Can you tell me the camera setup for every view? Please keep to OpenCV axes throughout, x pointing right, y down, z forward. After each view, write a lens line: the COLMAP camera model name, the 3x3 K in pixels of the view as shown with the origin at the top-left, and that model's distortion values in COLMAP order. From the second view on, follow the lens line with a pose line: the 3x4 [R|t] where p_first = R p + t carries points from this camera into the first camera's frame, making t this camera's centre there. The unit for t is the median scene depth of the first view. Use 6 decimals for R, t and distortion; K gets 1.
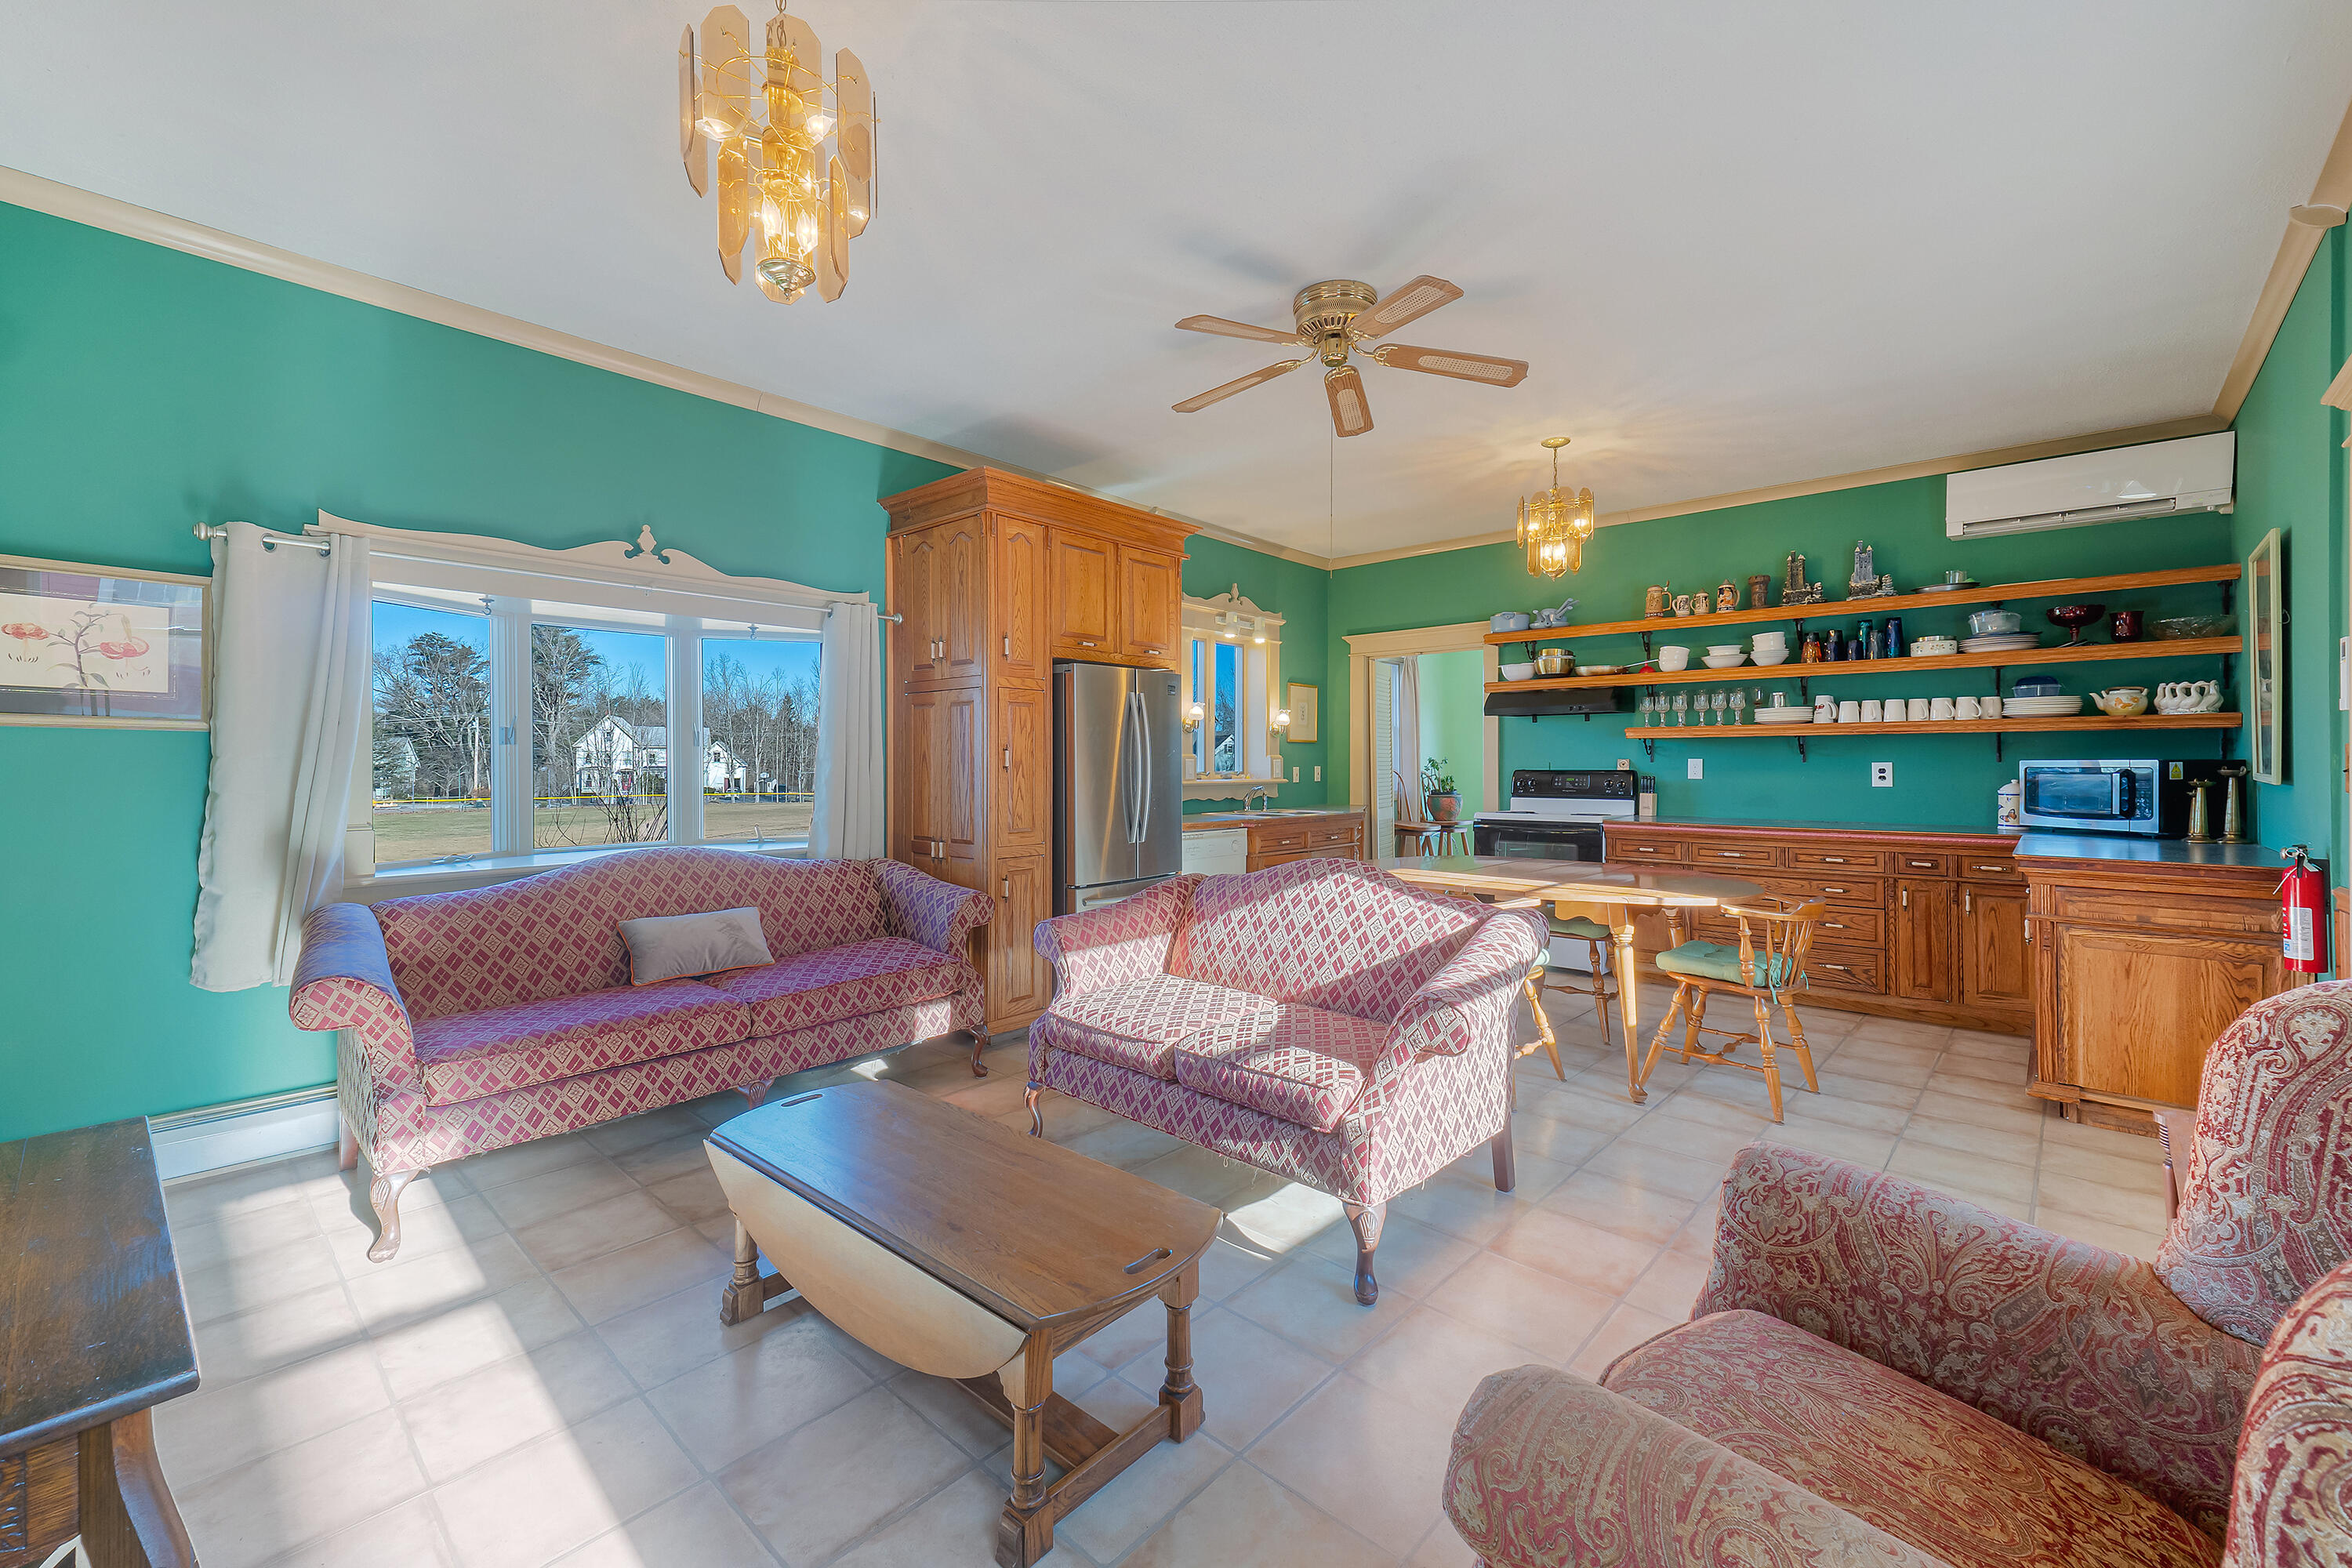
lens RADIAL K [[941.4, 0, 1137.9], [0, 941.4, 772.3], [0, 0, 1]] dist [0.001273, -0.000156]
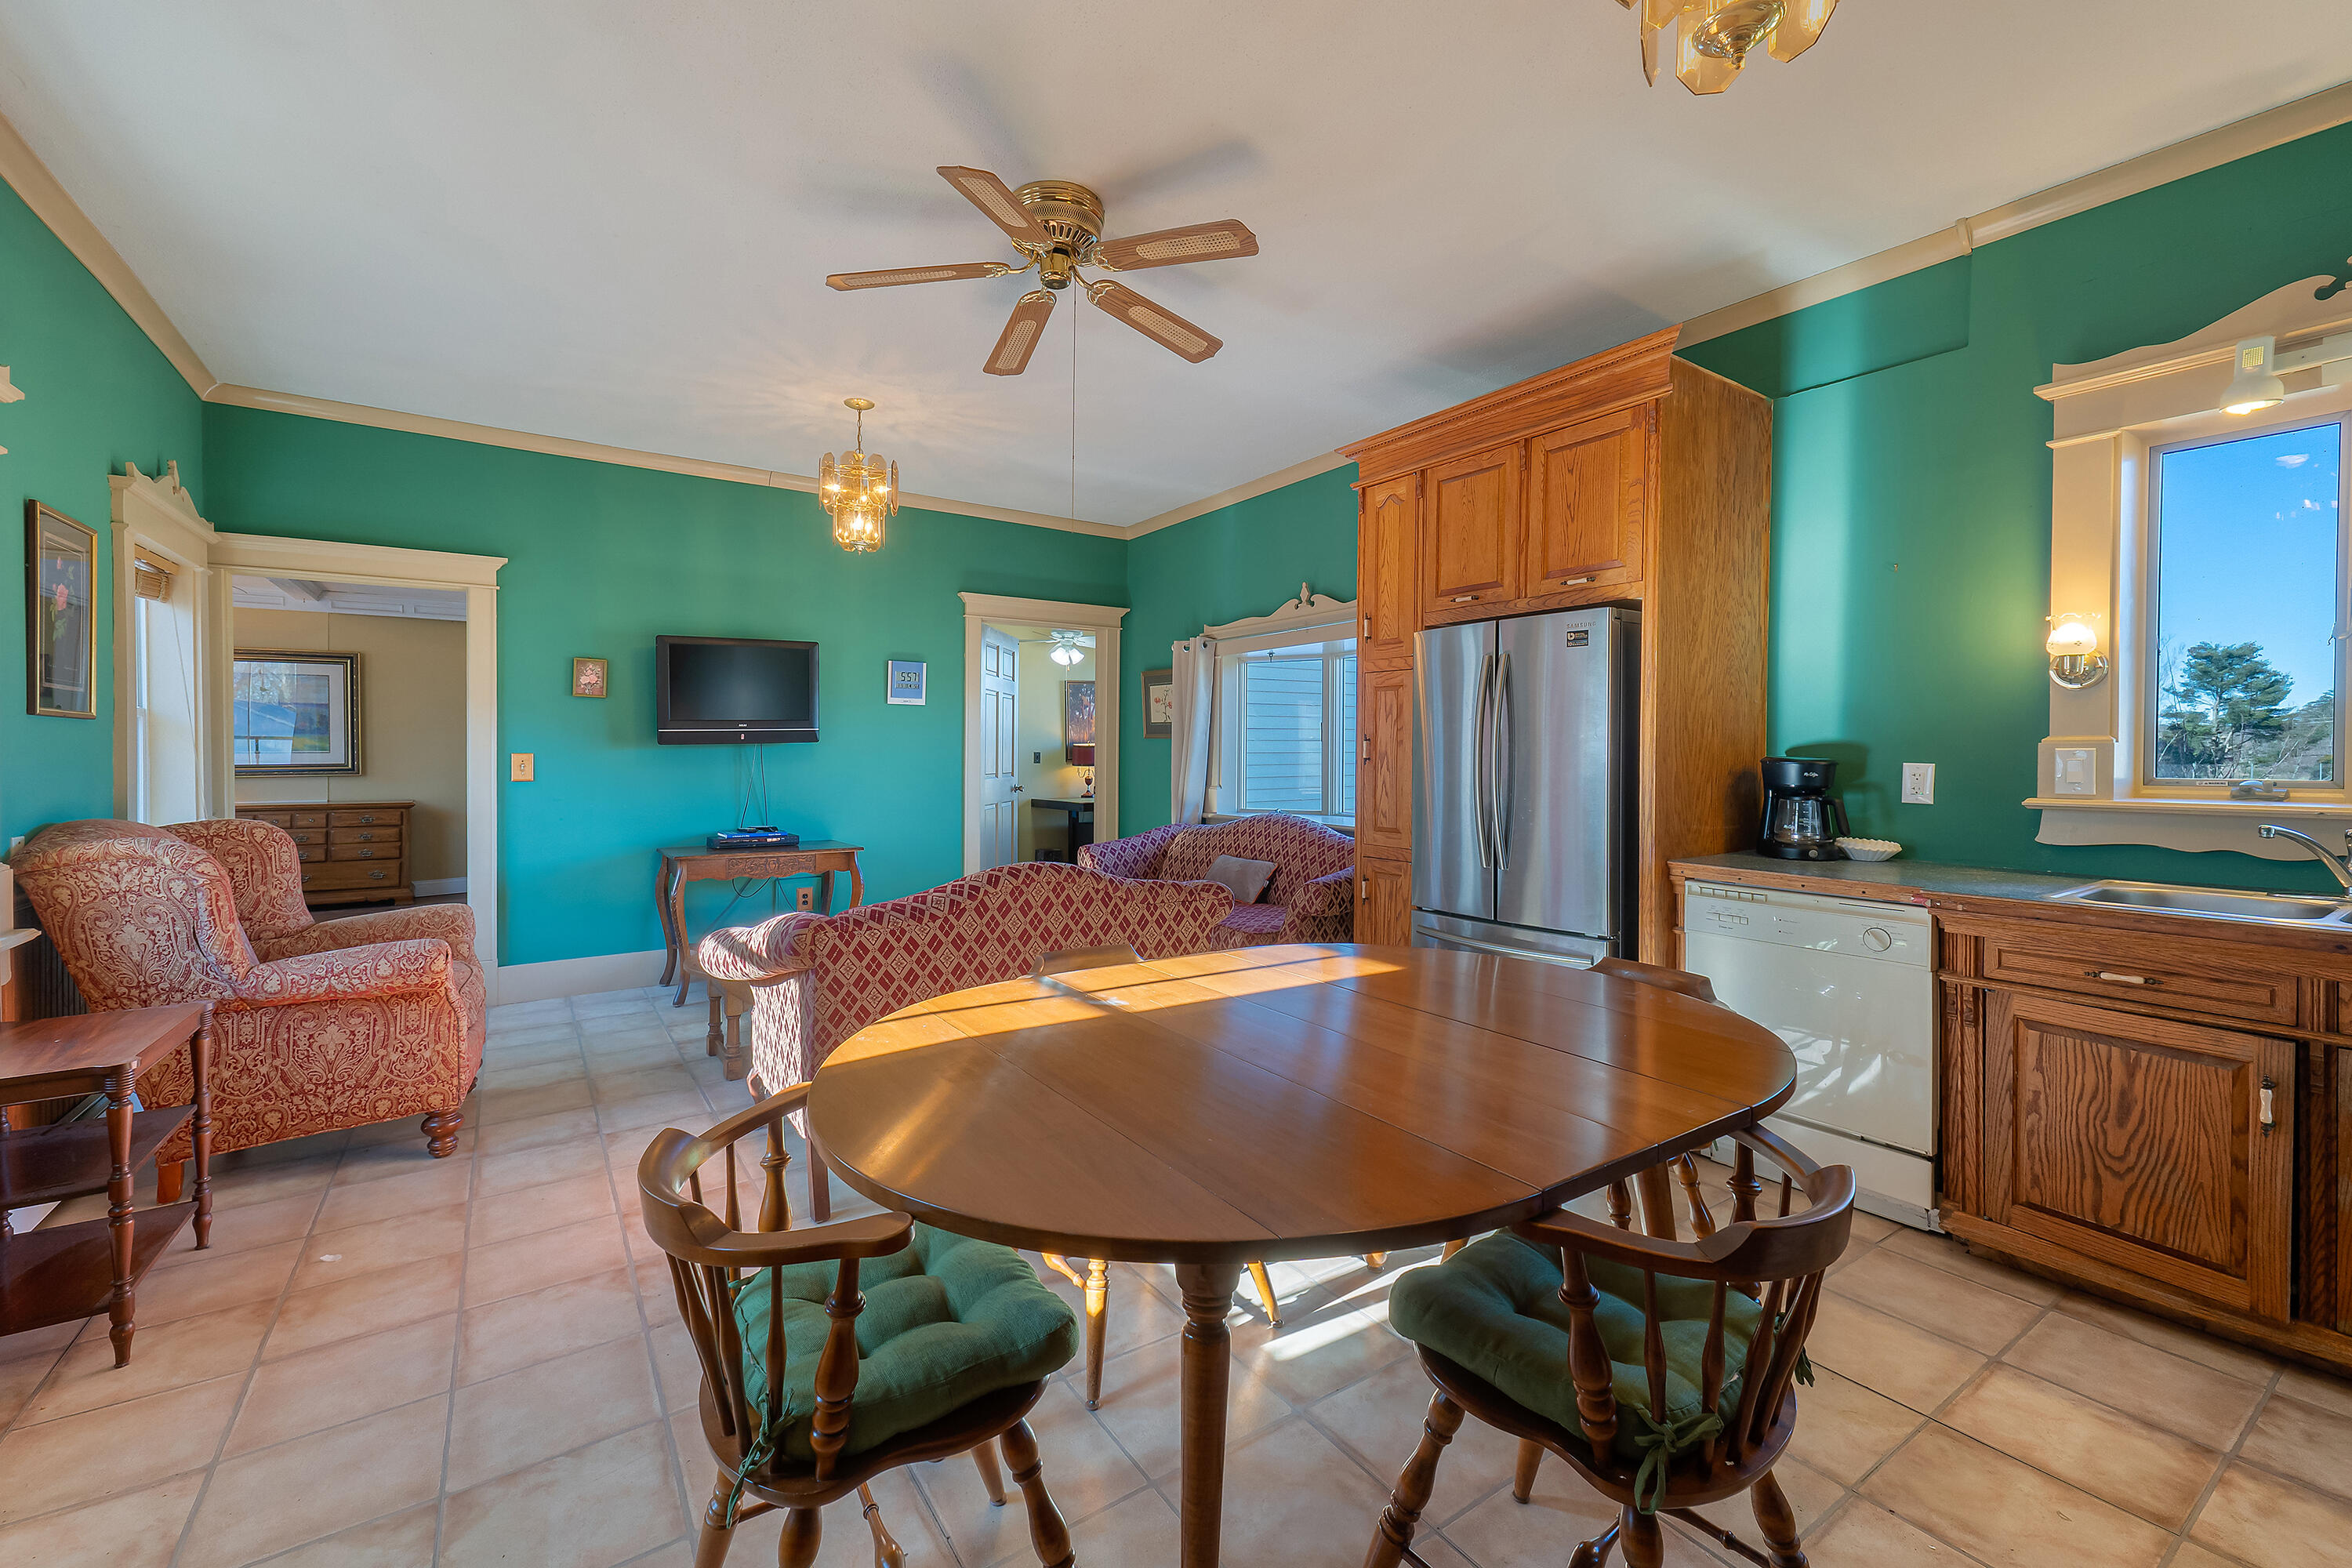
lens RADIAL K [[970.7, 0, 1173.2], [0, 970.7, 759.7], [0, 0, 1]] dist [0.016982, -0.004255]
pose [[-0.218018, 0.006945, -0.975920, 0.748813], [-0.011332, 0.999889, 0.009647, -0.010293], [0.975879, 0.013162, -0.217915, 0.909701]]
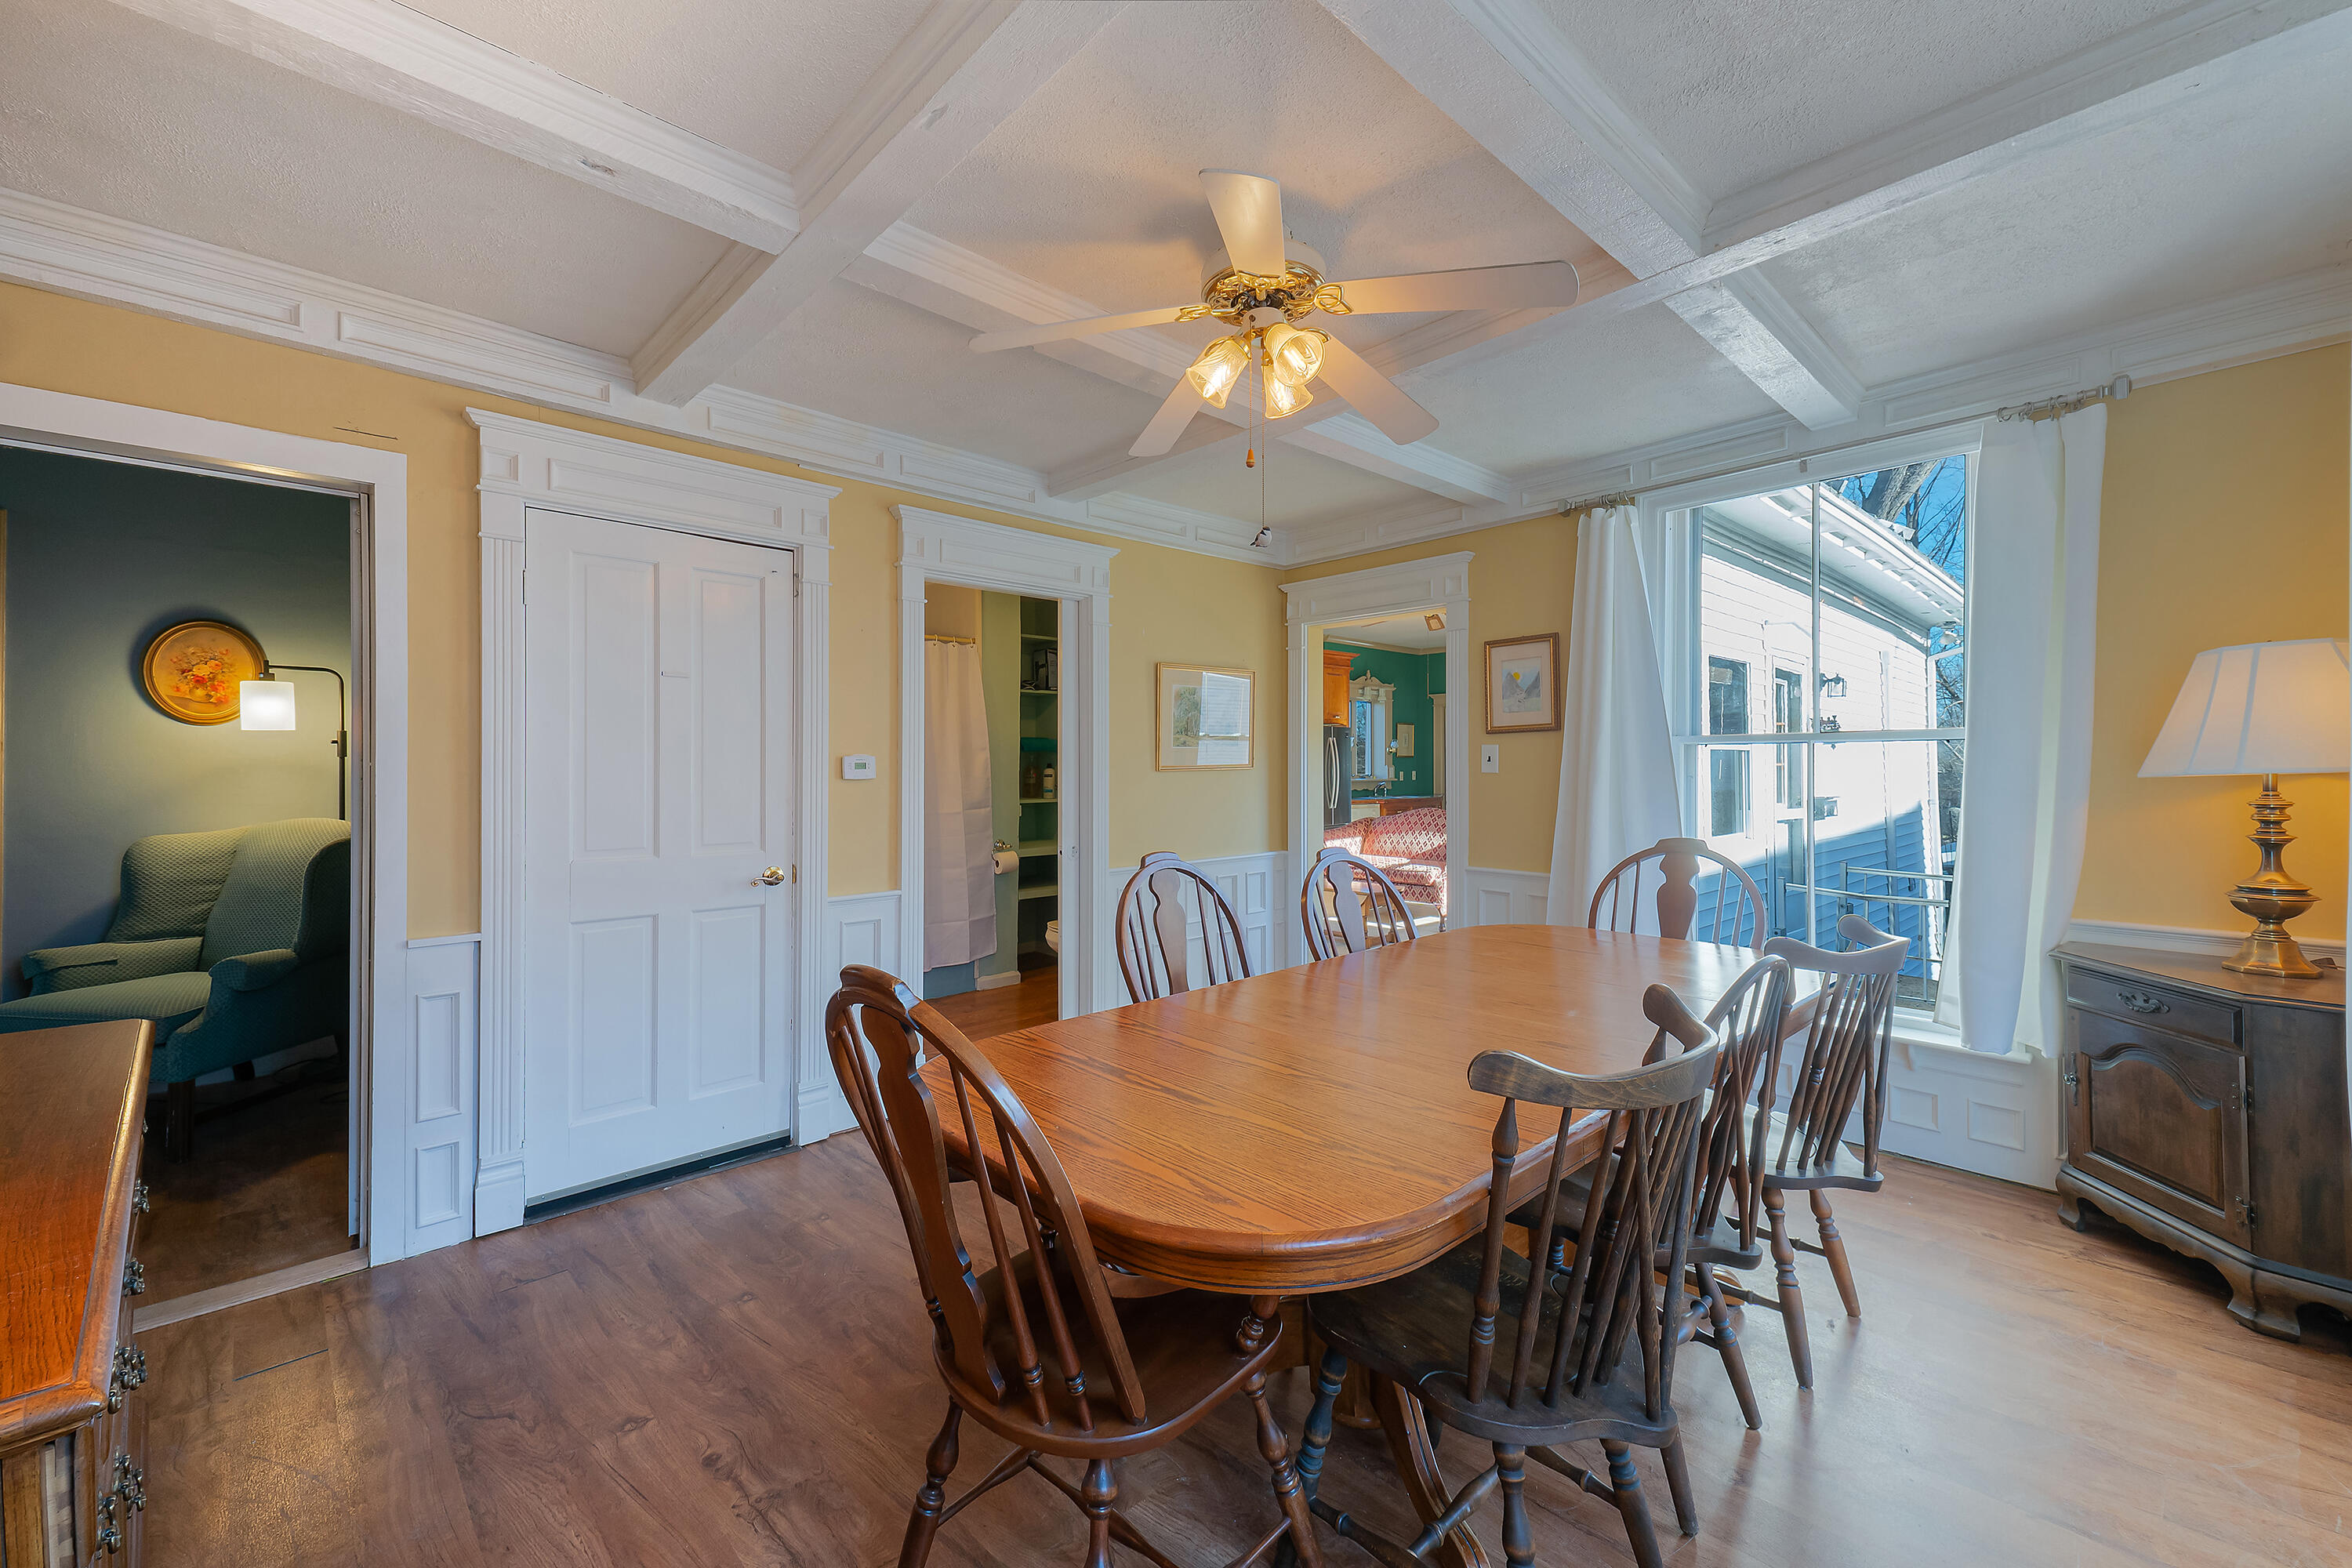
lens RADIAL K [[970.7, 0, 1173.2], [0, 970.7, 759.7], [0, 0, 1]] dist [0.016982, -0.004255]
pose [[0.999354, -0.002381, -0.035866, -0.280415], [0.001778, 0.999857, -0.016826, 0.001875], [0.035901, 0.016752, 0.999215, -1.191470]]
